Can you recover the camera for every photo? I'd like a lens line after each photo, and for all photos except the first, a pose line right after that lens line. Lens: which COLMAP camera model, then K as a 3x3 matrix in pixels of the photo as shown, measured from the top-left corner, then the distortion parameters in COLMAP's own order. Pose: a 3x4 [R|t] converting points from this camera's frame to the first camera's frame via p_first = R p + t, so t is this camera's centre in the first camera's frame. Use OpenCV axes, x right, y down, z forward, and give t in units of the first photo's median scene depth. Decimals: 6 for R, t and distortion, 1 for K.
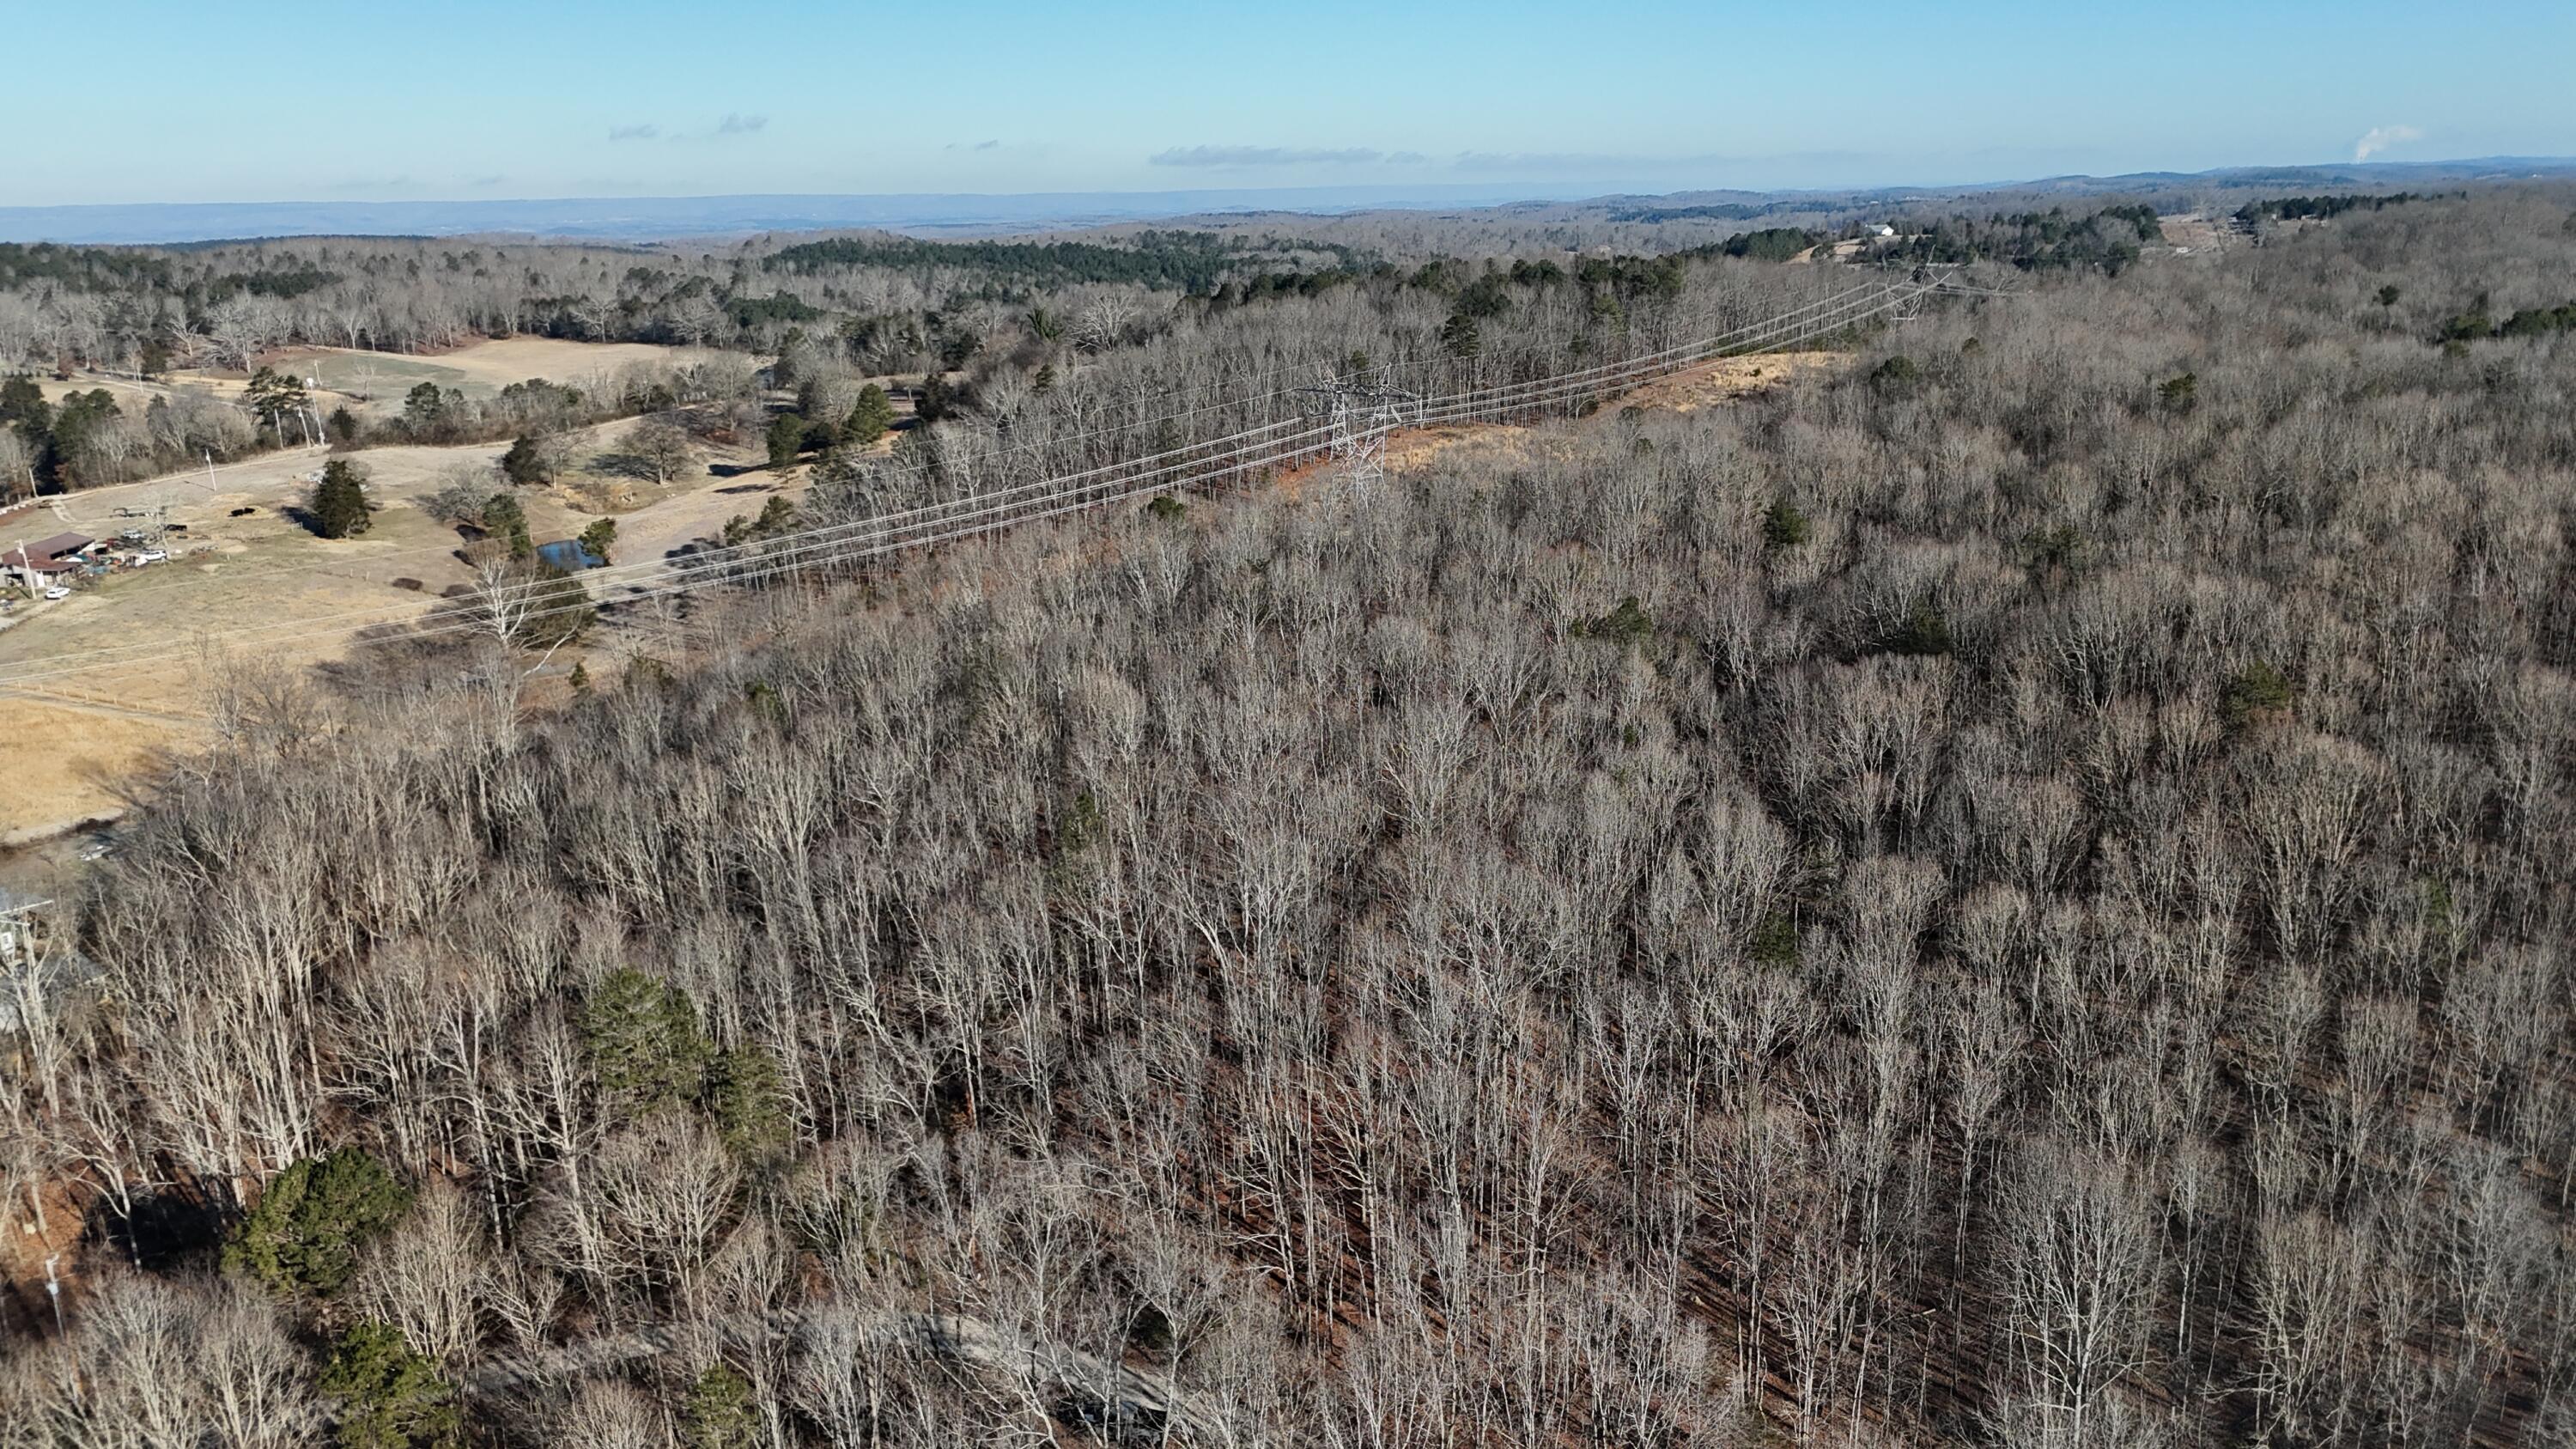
lens RADIAL K [[1870.5, 0, 1288.0], [0, 1870.5, 724.5], [0, 0, 1]] dist [0.077309, -0.070814]
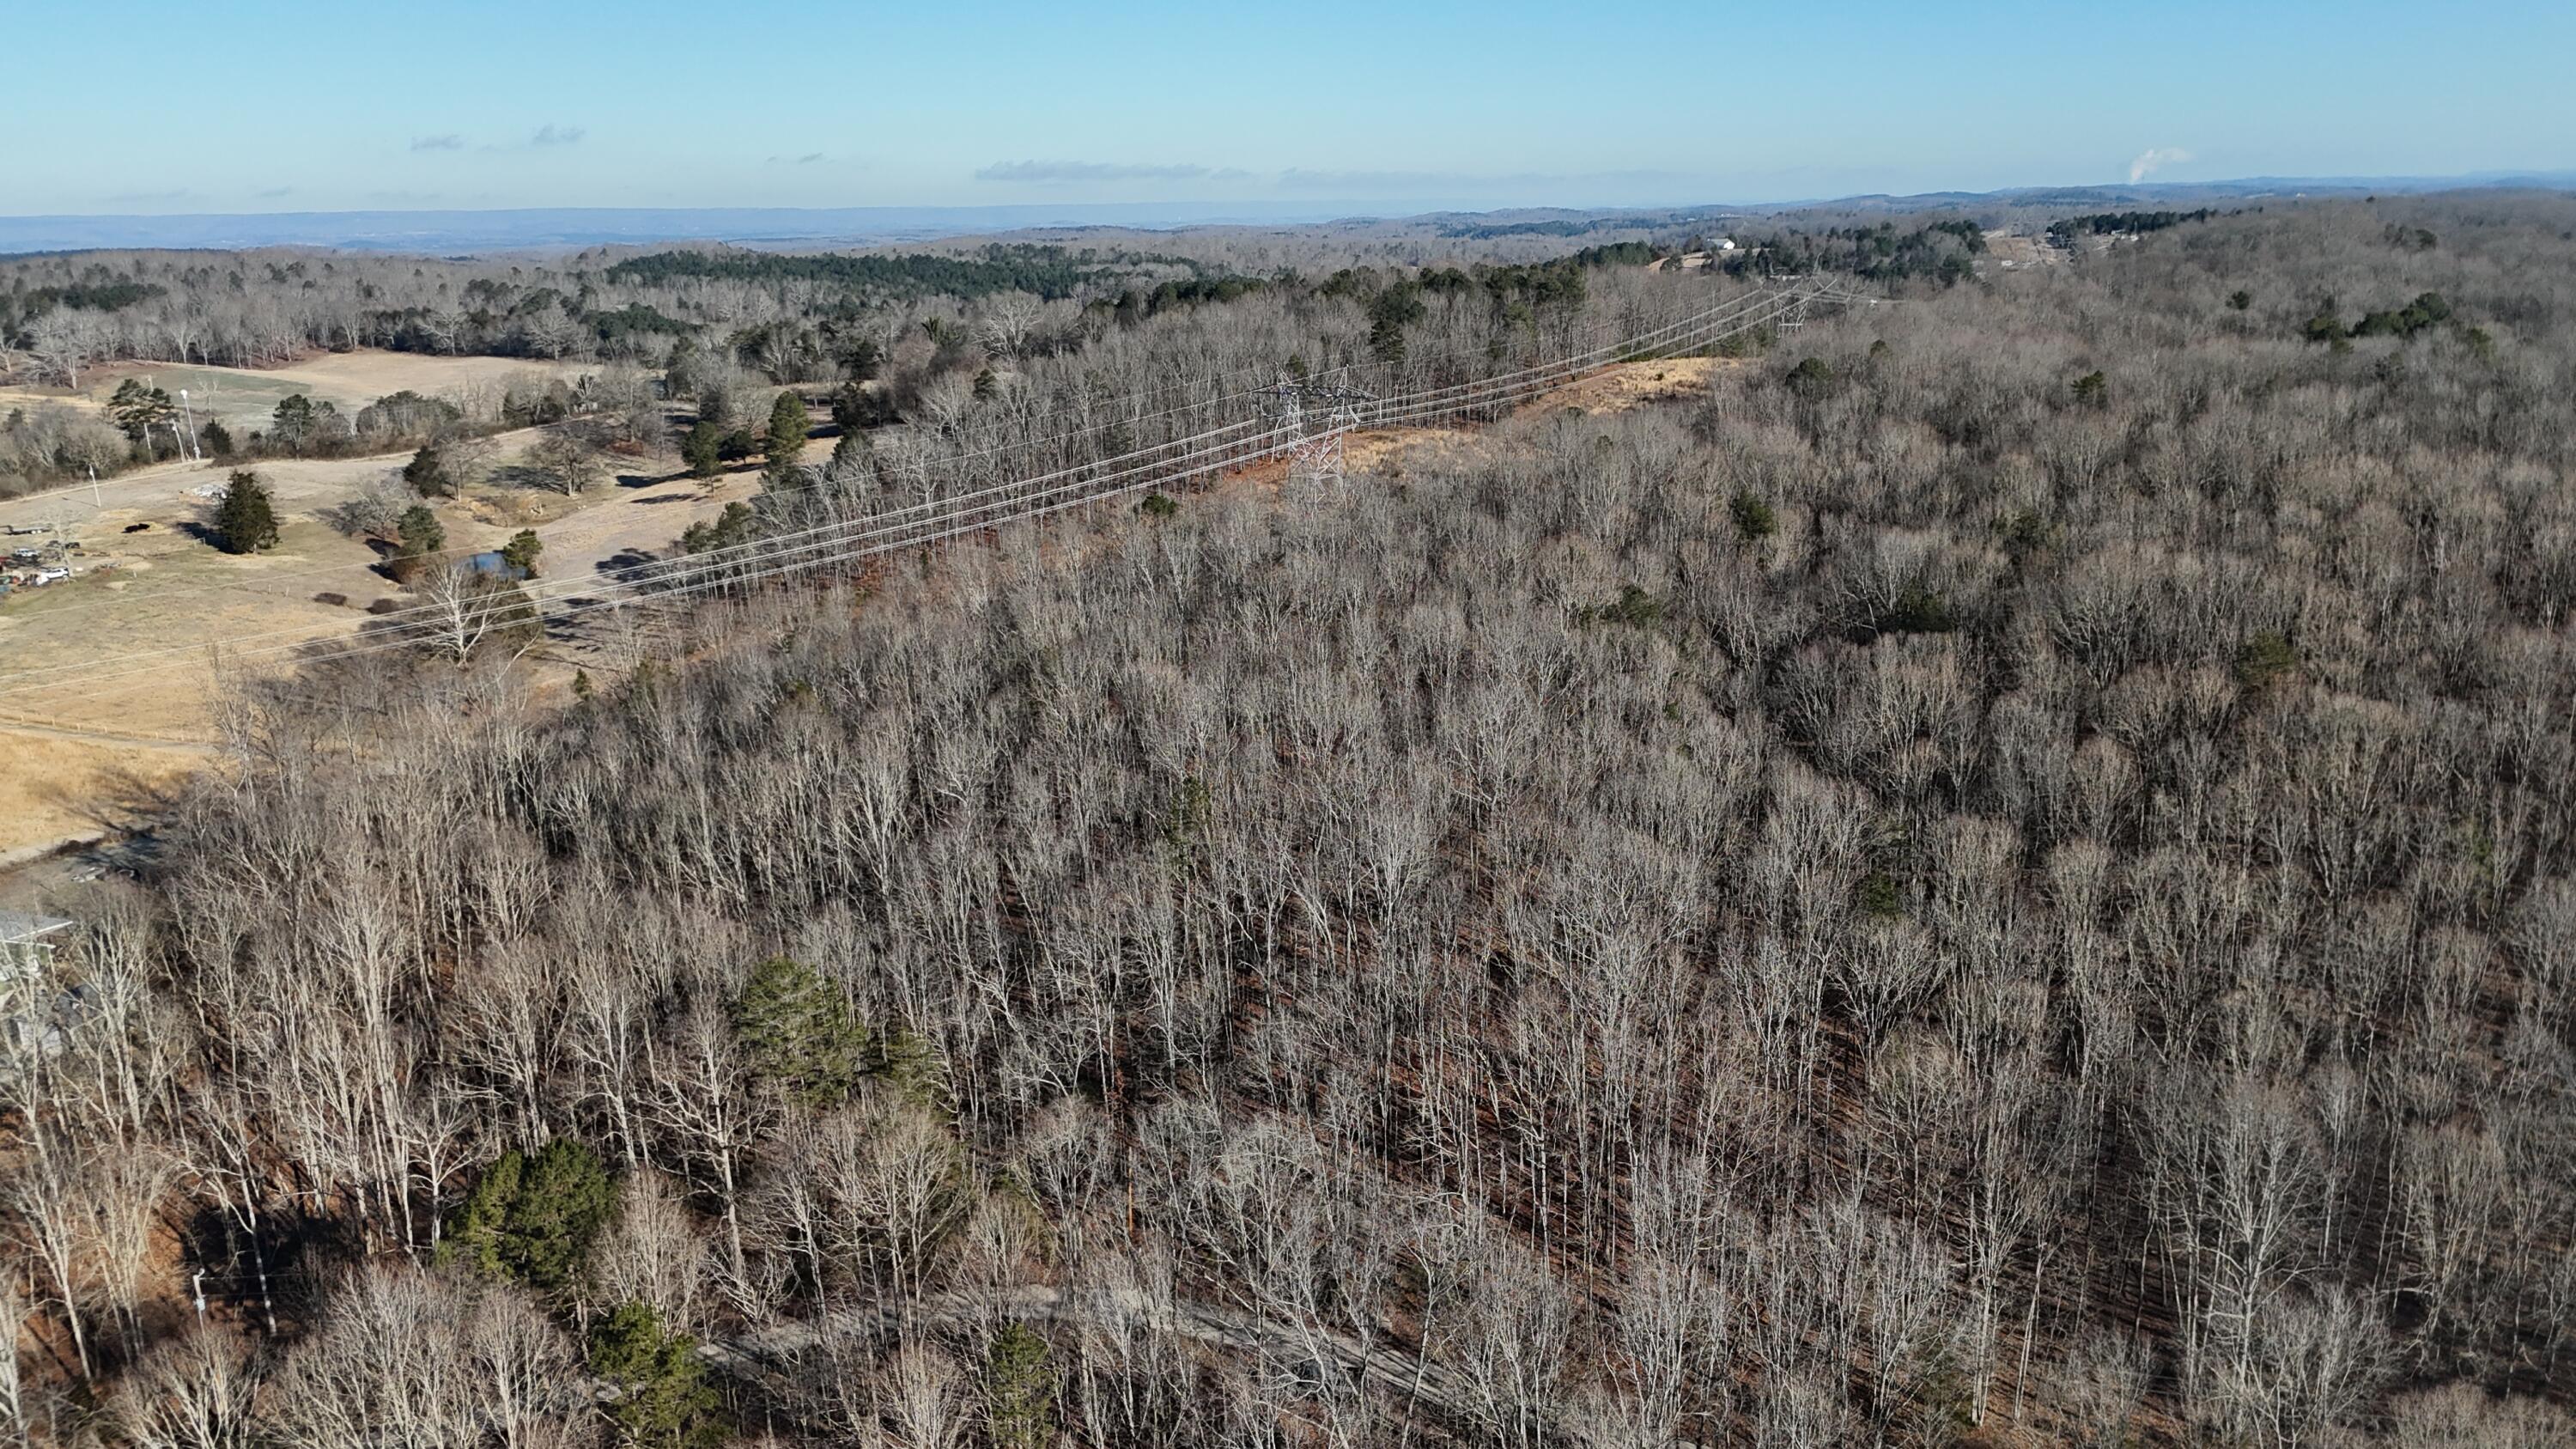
lens RADIAL K [[1870.5, 0, 1288.0], [0, 1870.5, 724.5], [0, 0, 1]] dist [0.077309, -0.070814]
pose [[0.995804, -0.022358, 0.088740, -0.053965], [0.023051, 0.999711, -0.006792, 0.006138], [-0.088562, 0.008809, 0.996032, -0.005037]]
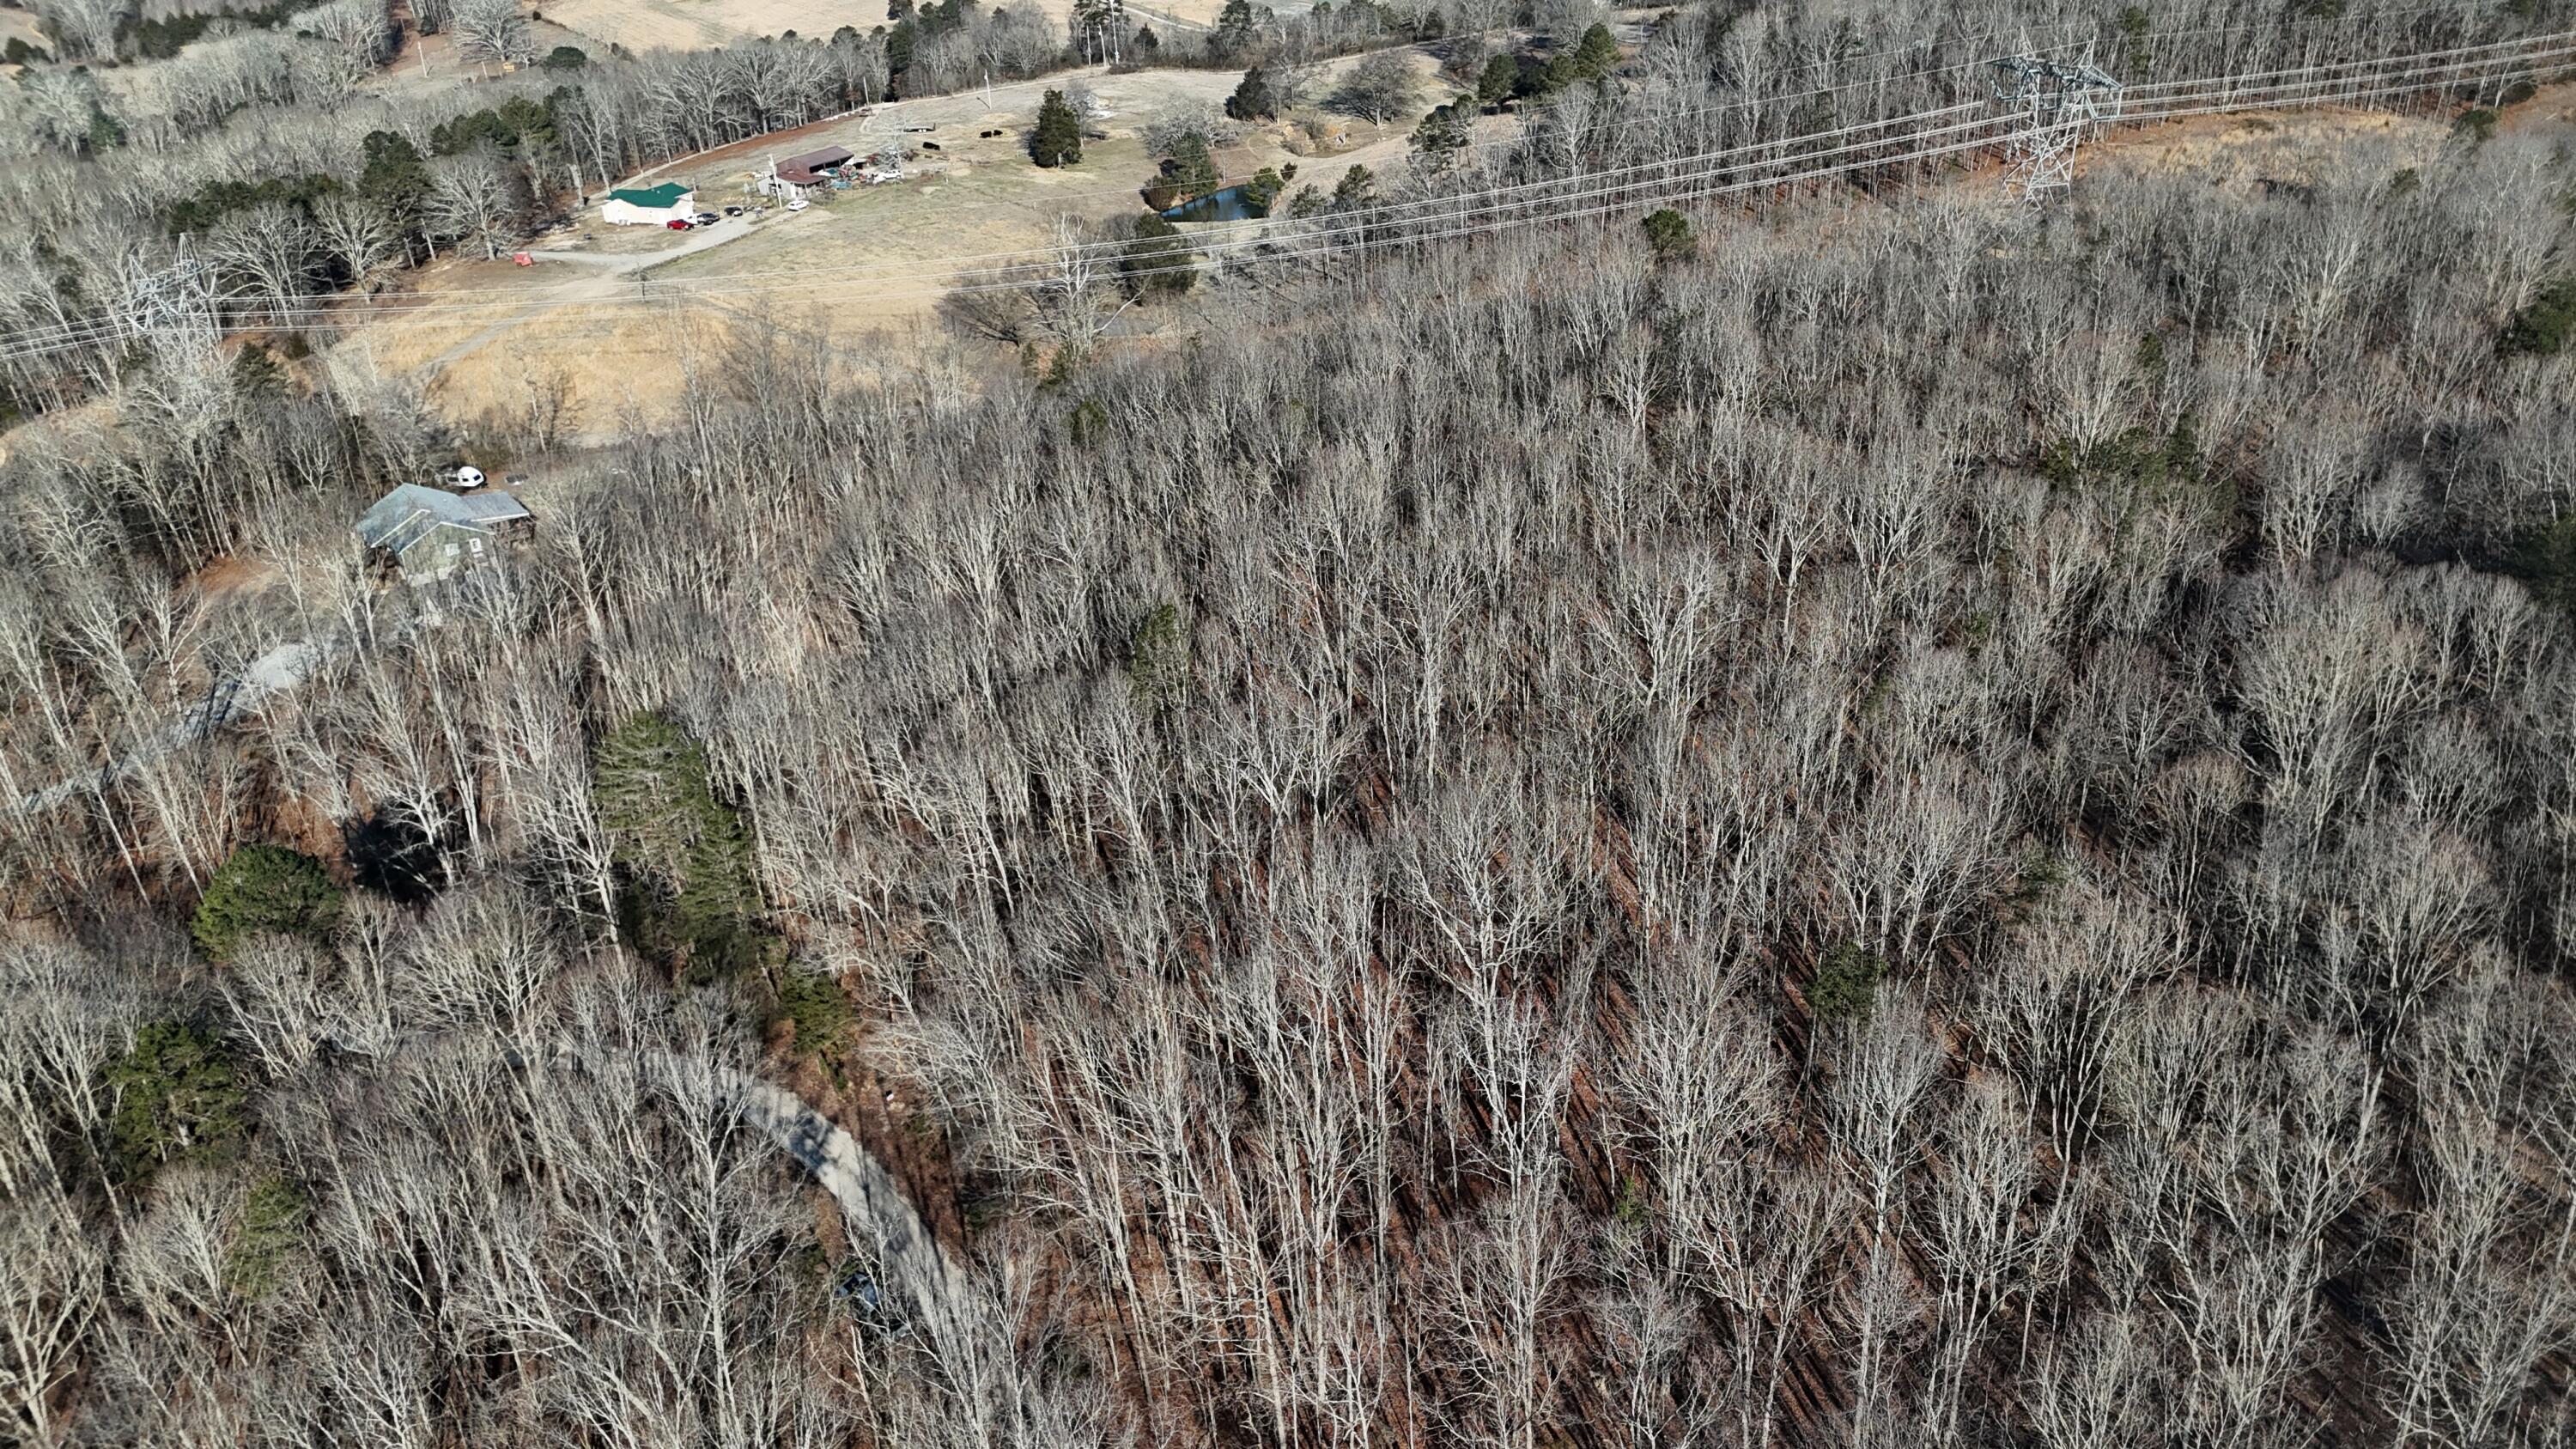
lens RADIAL K [[1870.5, 0, 1288.0], [0, 1870.5, 724.5], [0, 0, 1]] dist [0.077309, -0.070814]
pose [[0.872606, 0.206882, -0.442445, 0.127088], [-0.116014, 0.967730, 0.223693, -0.041734], [0.474446, -0.143866, 0.868449, 0.091057]]
